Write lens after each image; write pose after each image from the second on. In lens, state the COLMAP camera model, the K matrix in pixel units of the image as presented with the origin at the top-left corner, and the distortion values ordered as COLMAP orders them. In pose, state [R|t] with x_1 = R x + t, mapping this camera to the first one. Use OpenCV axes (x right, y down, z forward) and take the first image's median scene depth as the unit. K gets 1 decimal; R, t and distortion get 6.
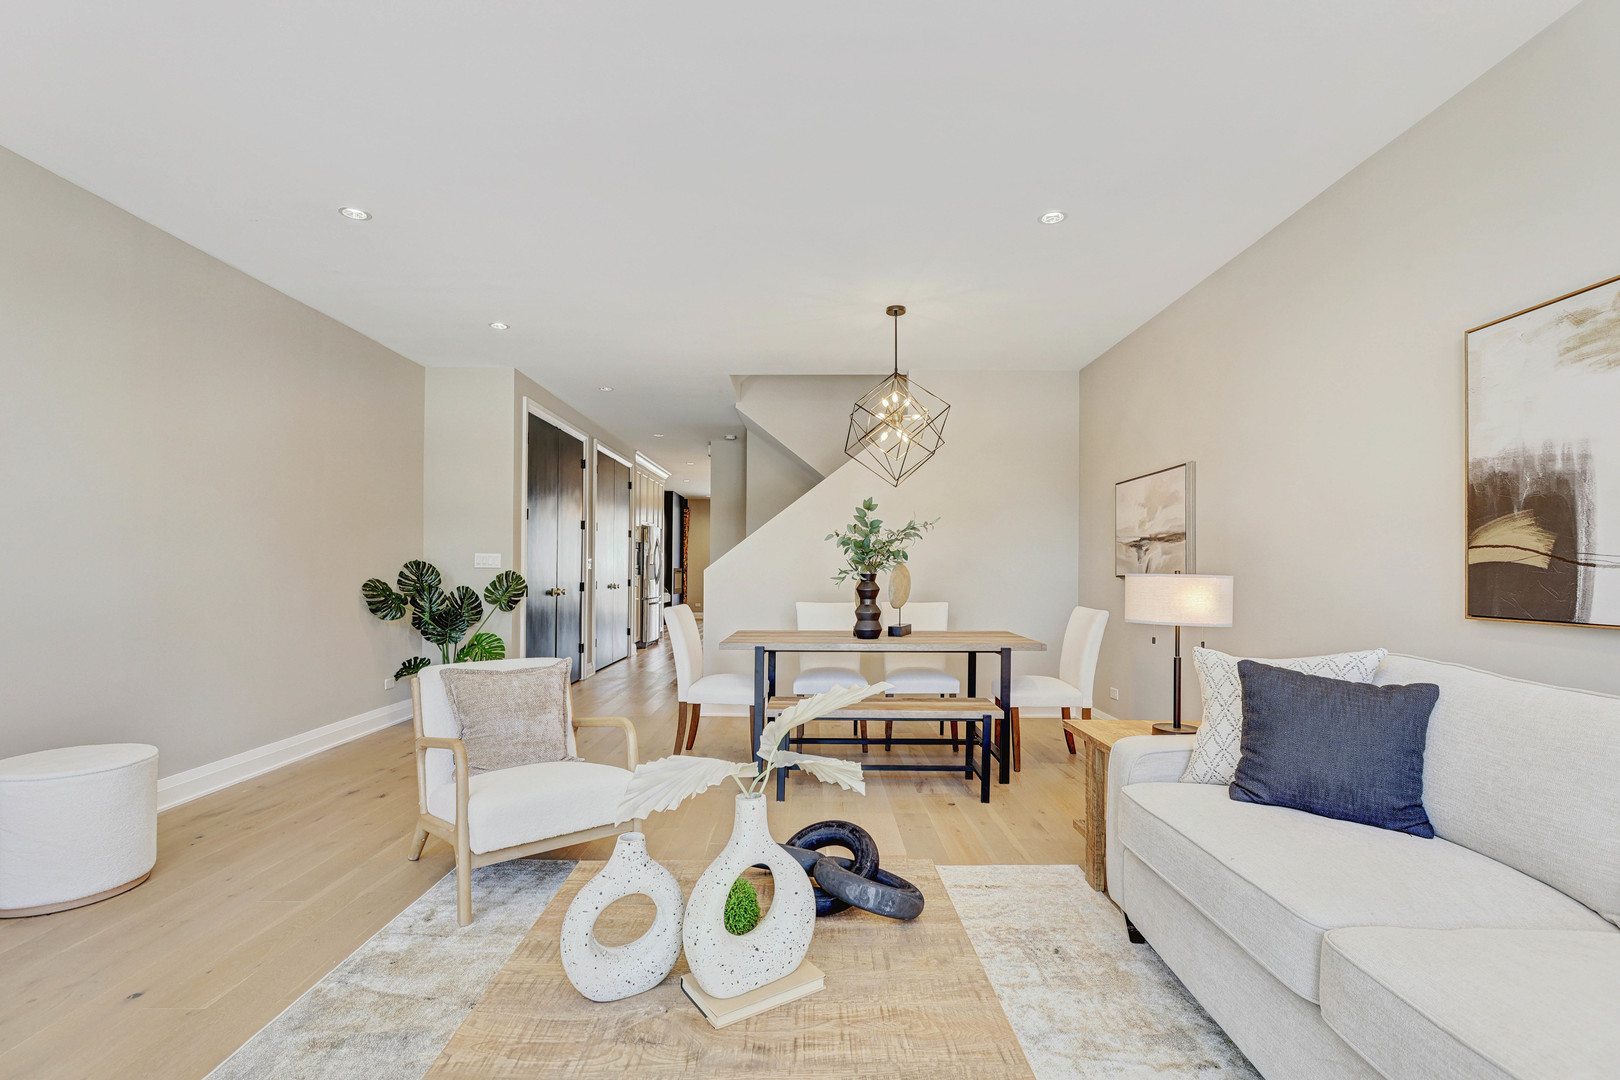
lens RADIAL K [[736.2, 0, 809.2], [0, 736.2, 555.3], [0, 0, 1]] dist [0.001220, -0.000792]
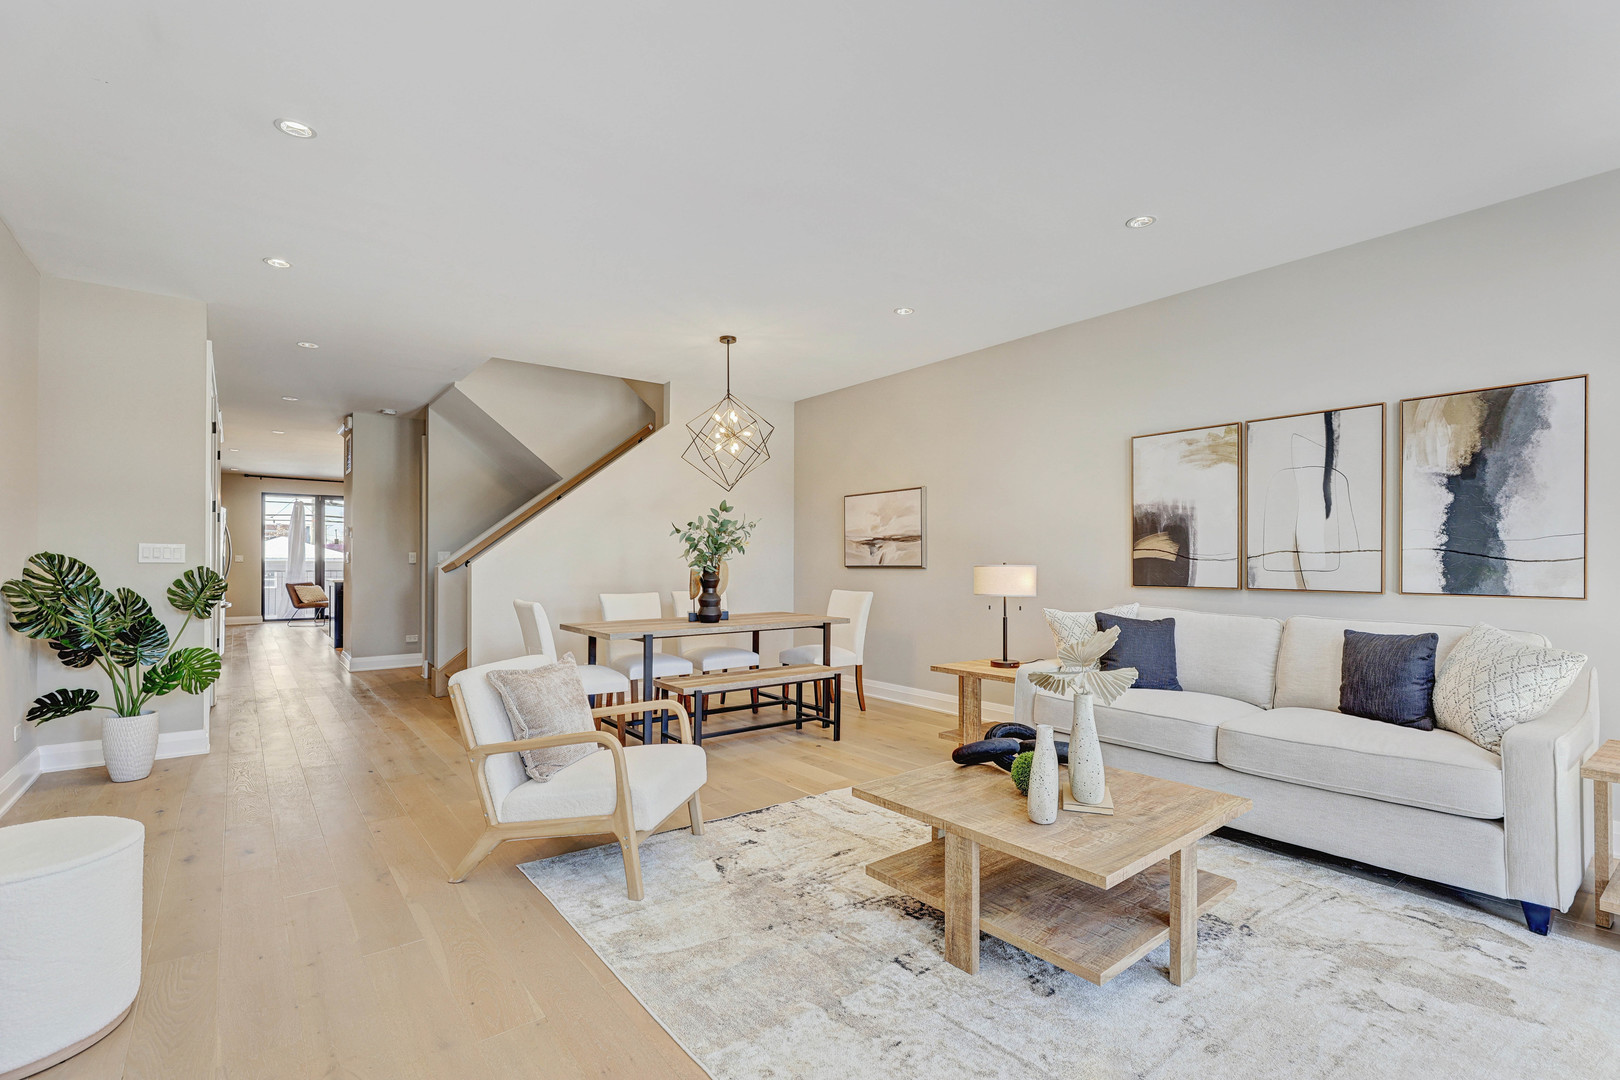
lens RADIAL K [[736.2, 0, 805.1], [0, 736.2, 546.4], [0, 0, 1]] dist [0.001220, -0.000792]
pose [[0.787415, 0.008034, 0.616370, -0.533288], [-0.008723, 0.999960, -0.001890, -0.004840], [-0.616361, -0.003888, 0.787454, 0.008701]]
